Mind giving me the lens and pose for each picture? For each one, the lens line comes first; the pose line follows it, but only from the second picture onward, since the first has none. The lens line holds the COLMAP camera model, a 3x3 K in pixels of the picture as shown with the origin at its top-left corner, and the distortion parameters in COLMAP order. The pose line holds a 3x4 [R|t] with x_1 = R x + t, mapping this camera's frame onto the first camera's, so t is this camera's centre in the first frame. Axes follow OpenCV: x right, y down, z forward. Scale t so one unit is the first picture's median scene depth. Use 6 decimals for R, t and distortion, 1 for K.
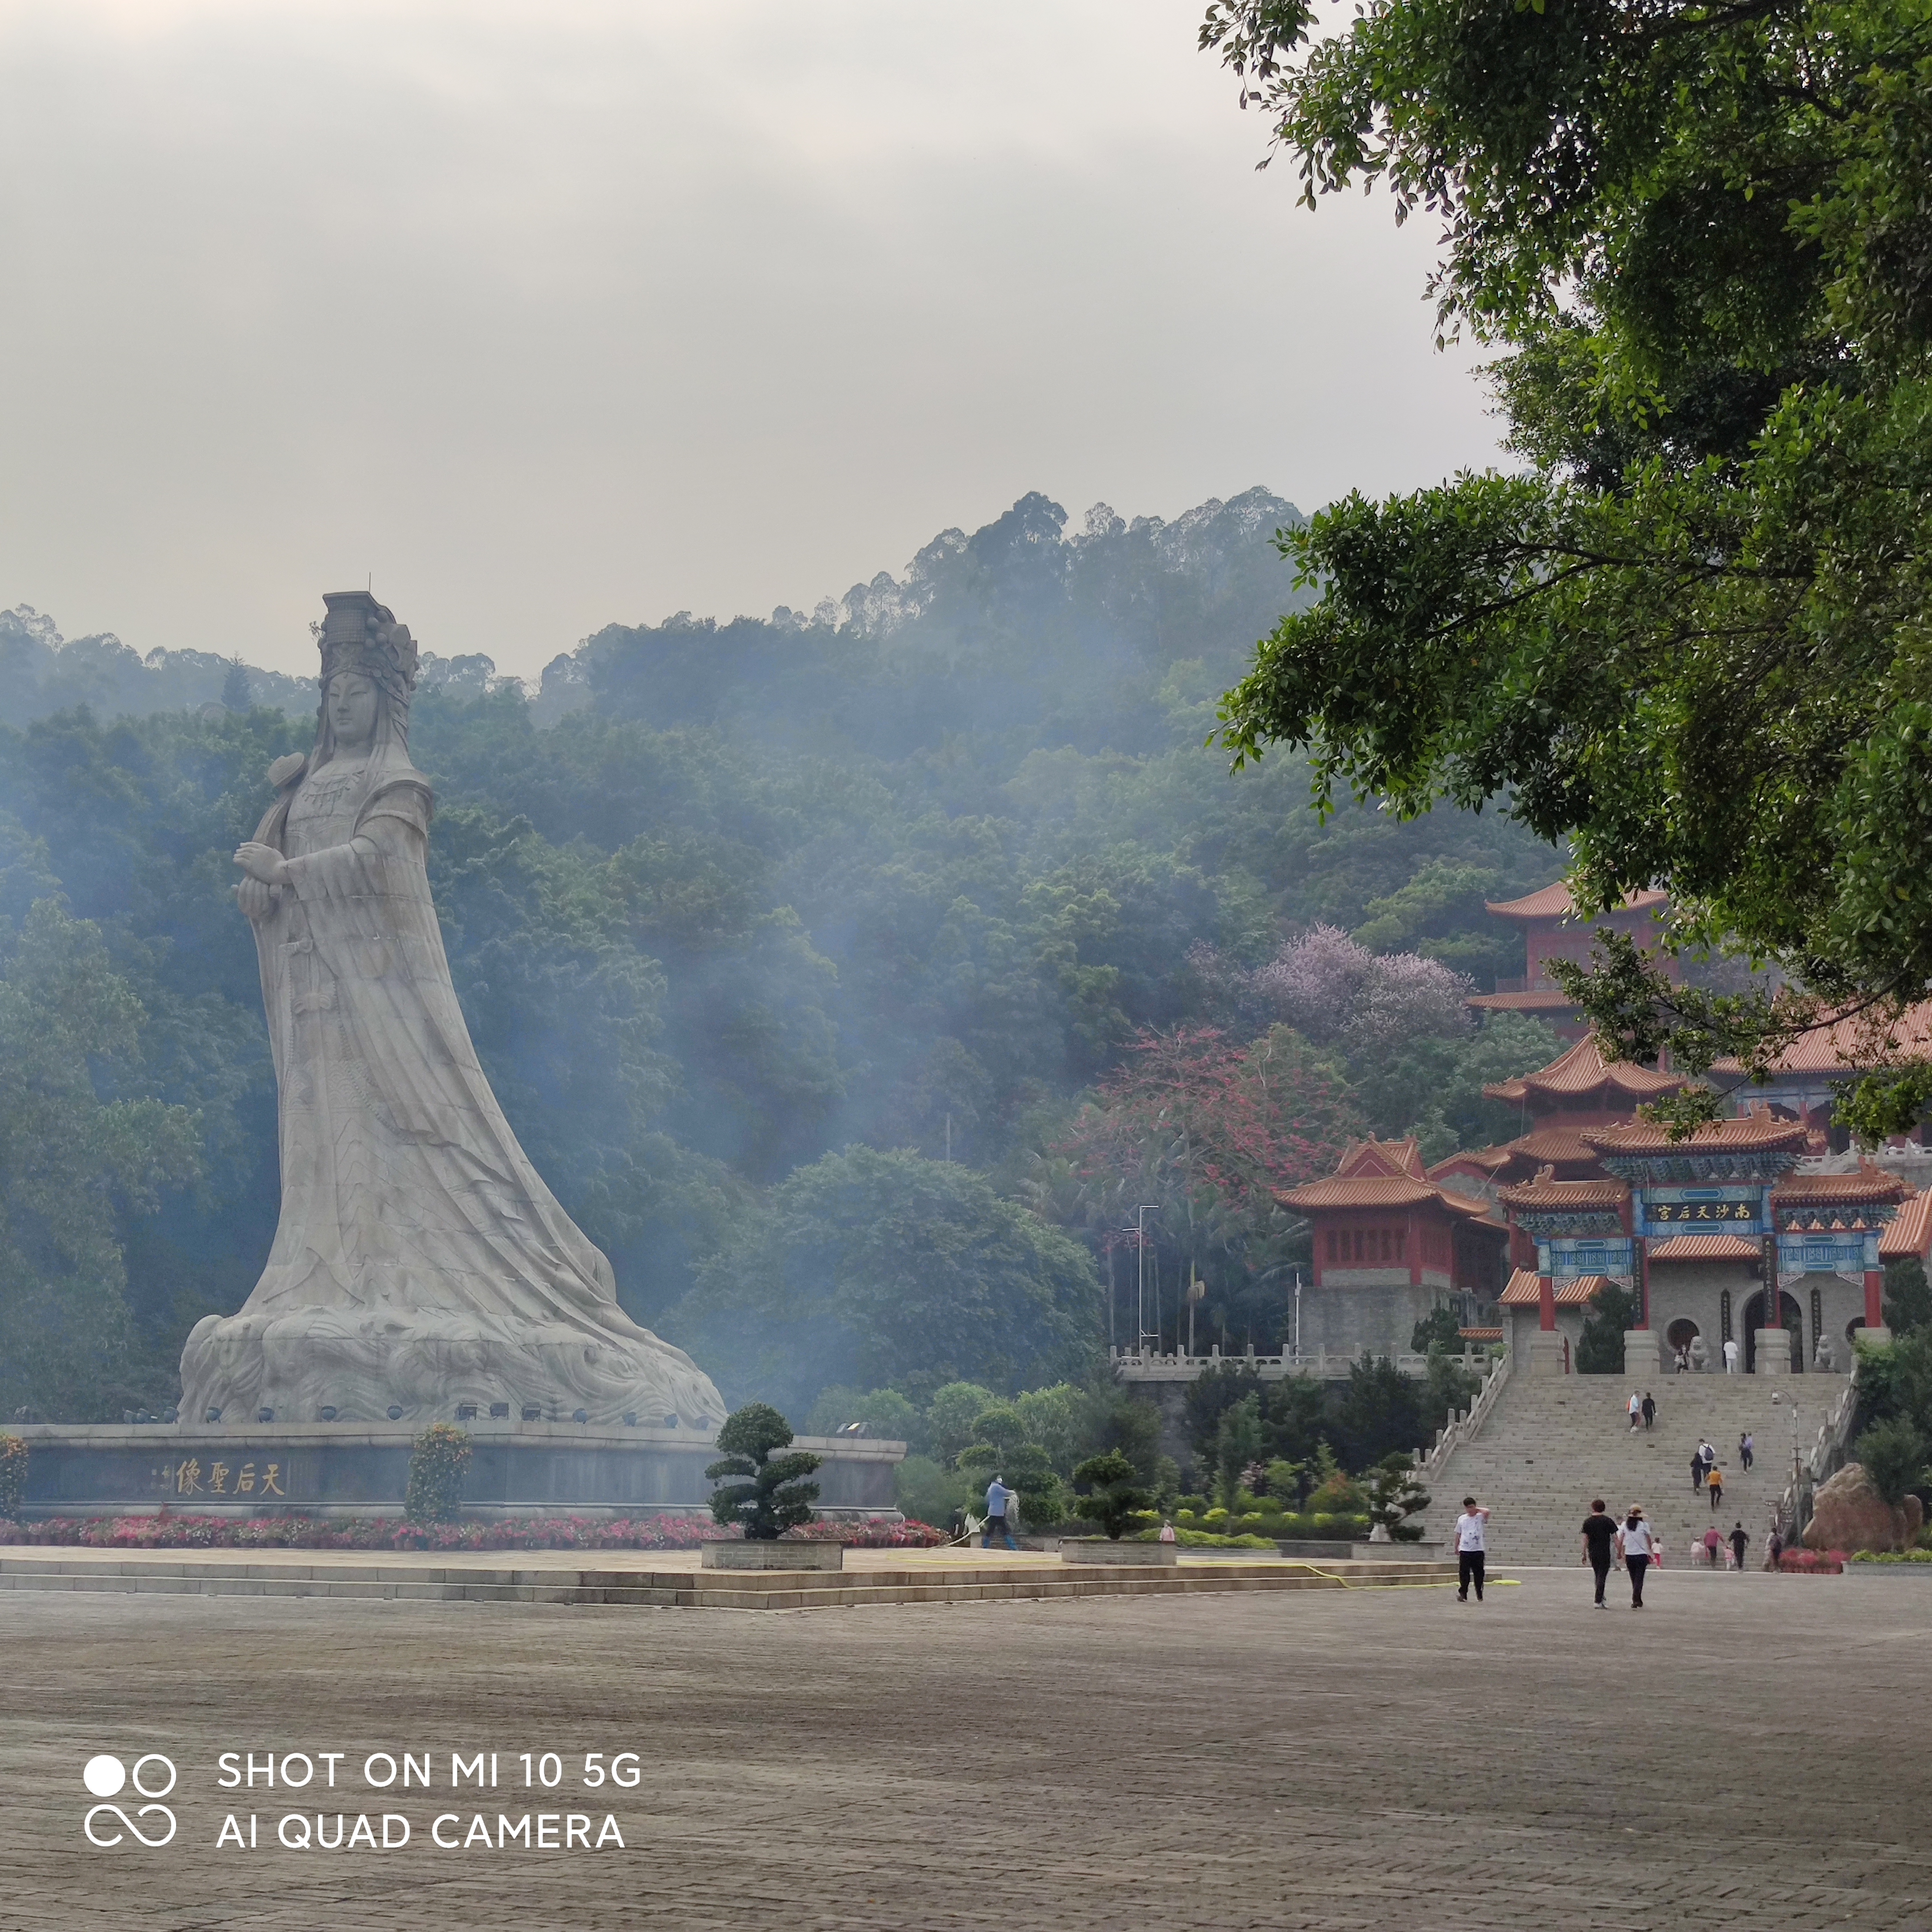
lens RADIAL K [[3353.6, 0, 957.9], [0, 3353.6, 973.9], [0, 0, 1]] dist [0.104117, 0.000000]
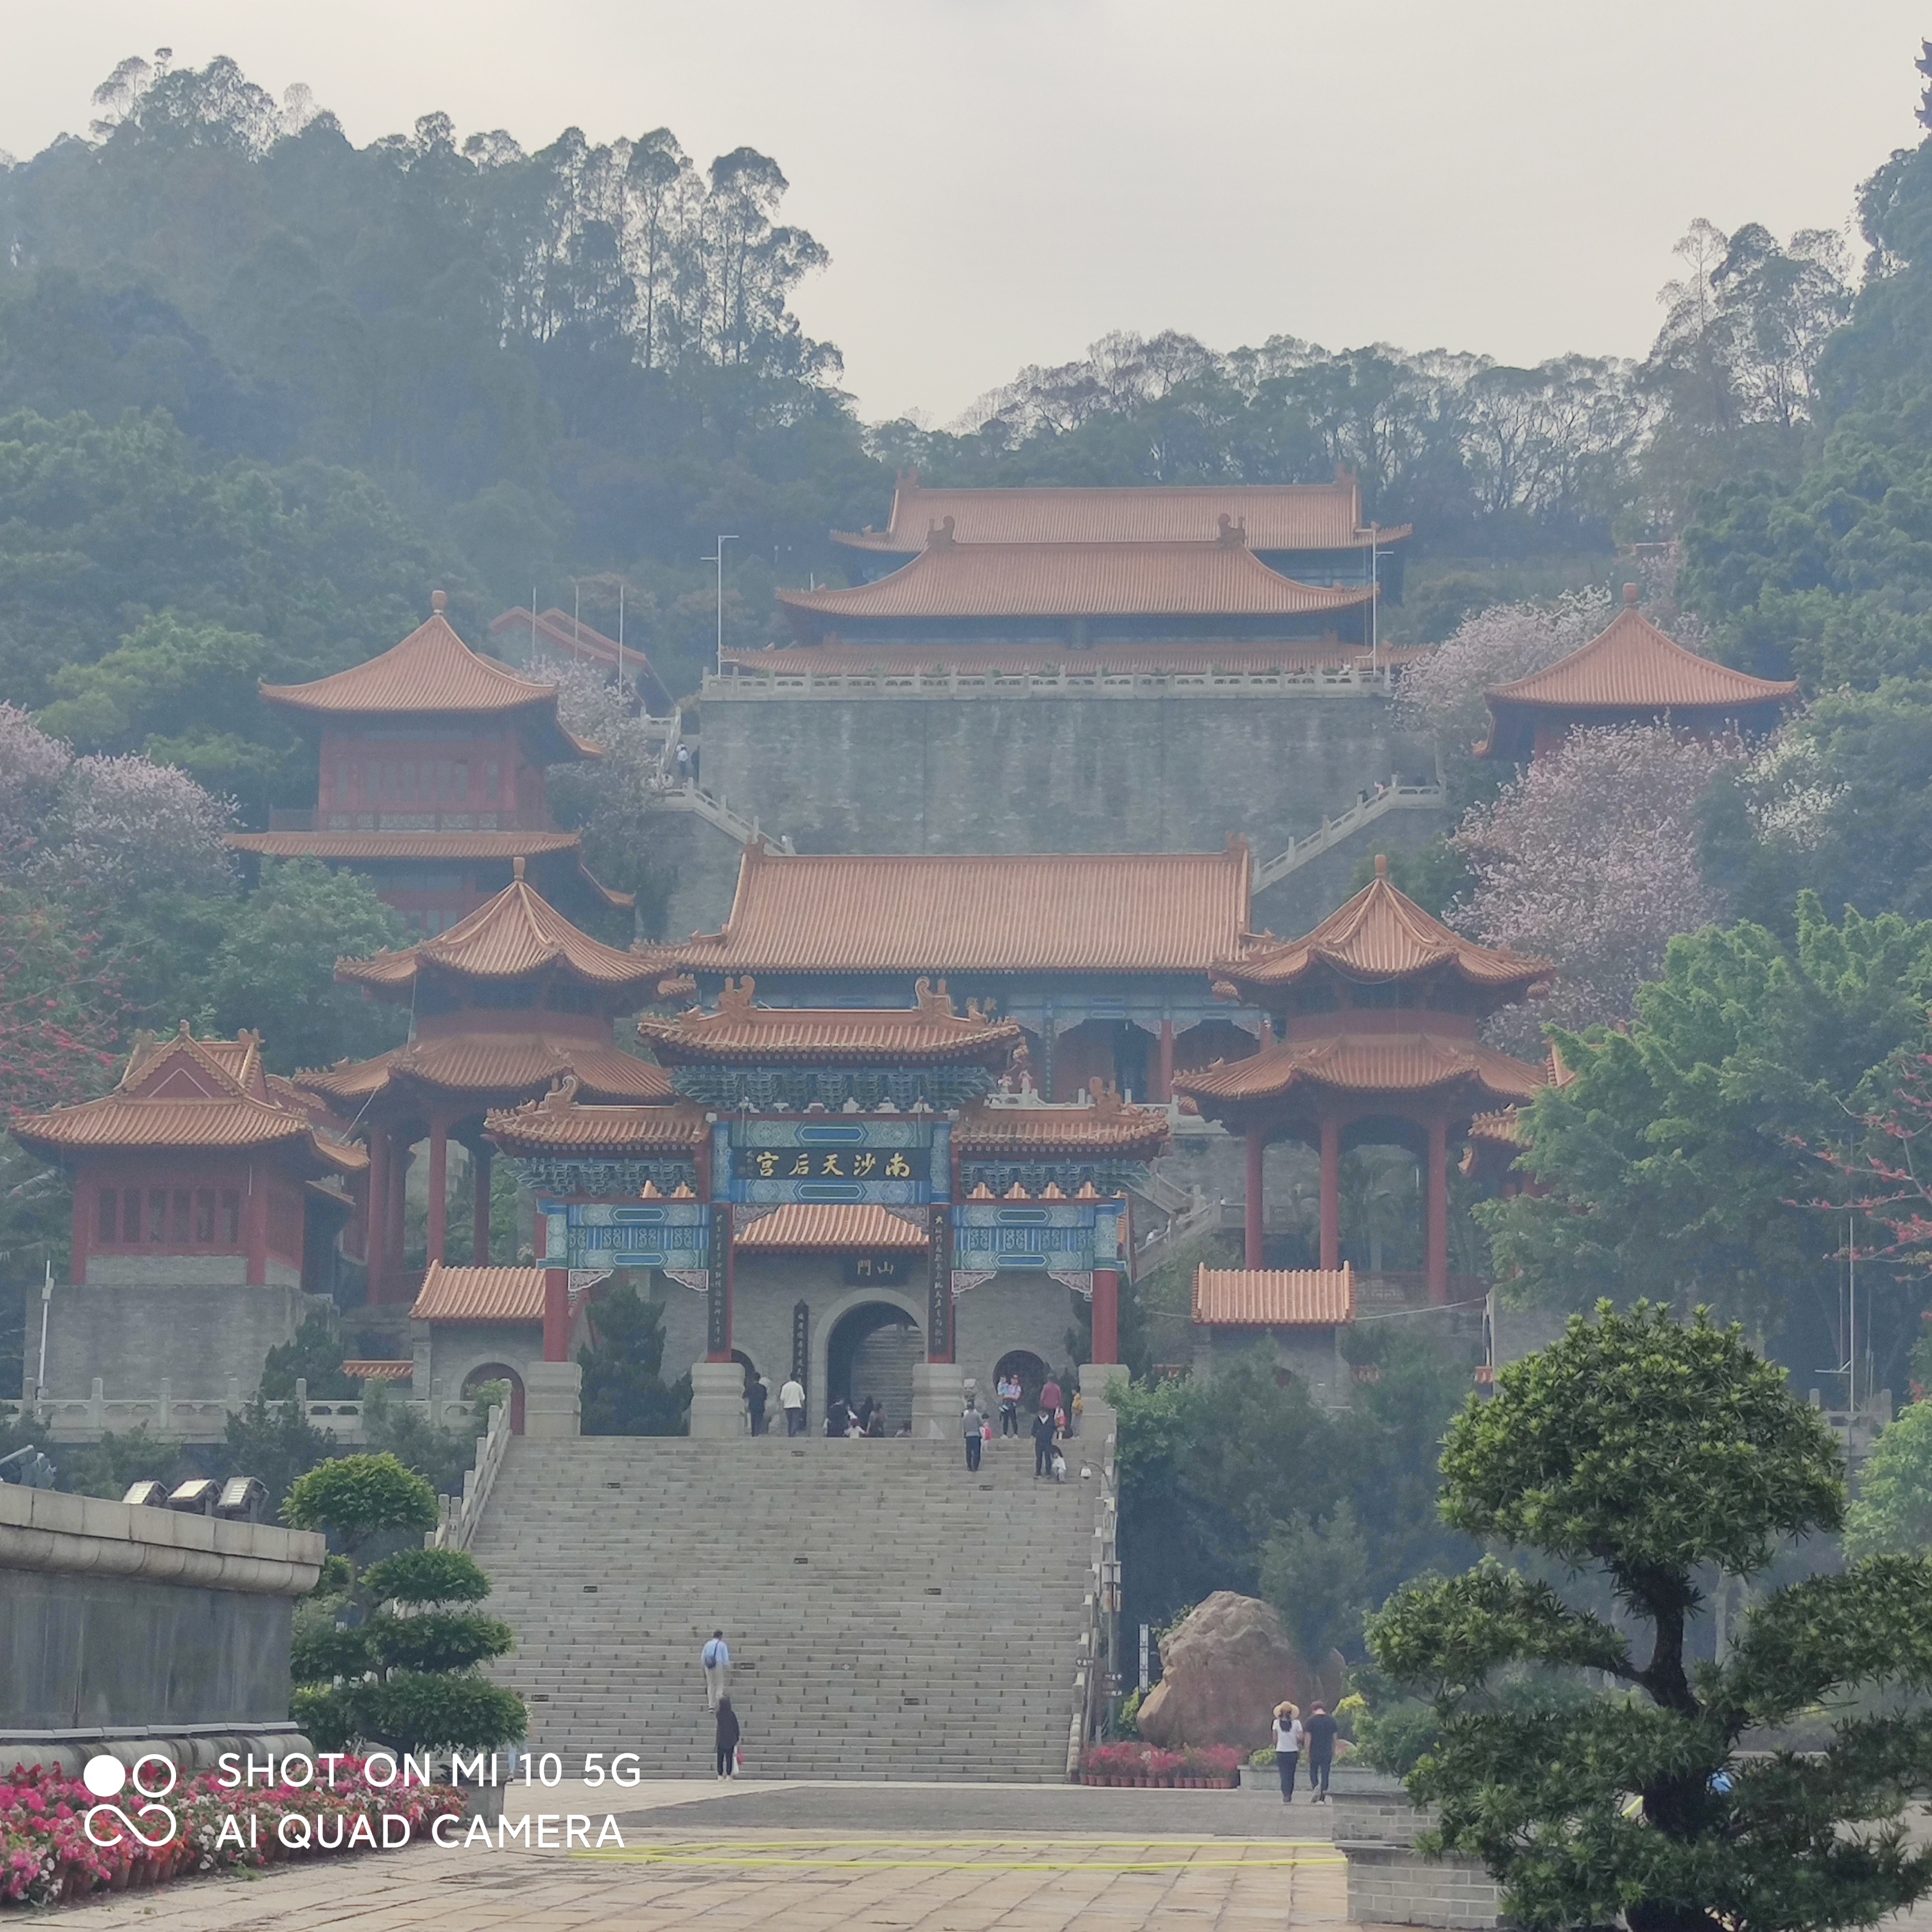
lens RADIAL K [[4689.8, 0, 946.9], [0, 4689.8, 1044.0], [0, 0, 1]] dist [0.232189, 0.000000]
pose [[0.929083, 0.048902, 0.366624, -0.062444], [-0.059571, 0.998065, 0.017835, 0.034511], [-0.365042, -0.038411, 0.930198, 0.237431]]
